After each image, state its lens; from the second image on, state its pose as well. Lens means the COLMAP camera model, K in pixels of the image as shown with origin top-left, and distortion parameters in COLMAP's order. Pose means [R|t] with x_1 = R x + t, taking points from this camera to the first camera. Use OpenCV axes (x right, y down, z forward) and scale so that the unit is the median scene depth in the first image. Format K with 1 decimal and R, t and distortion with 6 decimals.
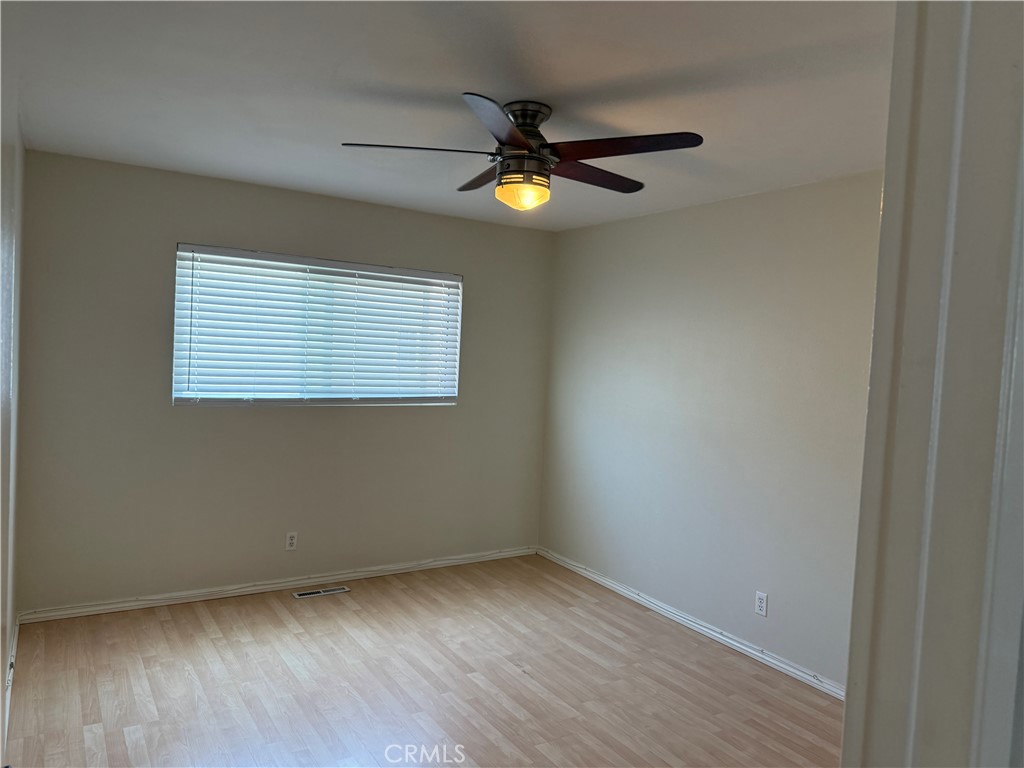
lens RADIAL K [[734.7, 0, 506.1], [0, 734.7, 384.3], [0, 0, 1]] dist [0.040141, -0.037435]
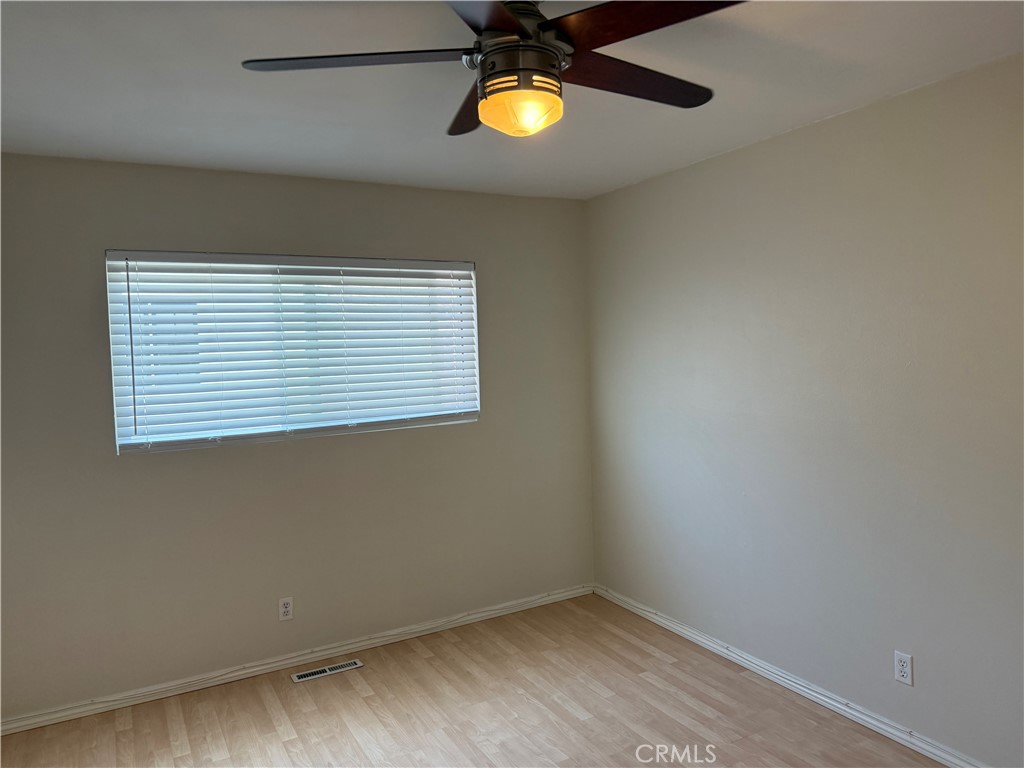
lens RADIAL K [[735.3, 0, 515.3], [0, 735.3, 388.9], [0, 0, 1]] dist [0.038784, -0.085095]
pose [[0.995351, -0.080947, -0.052198, 0.020251], [0.081455, 0.996647, 0.007687, -0.012947], [0.051401, -0.011903, 0.998607, 0.223624]]
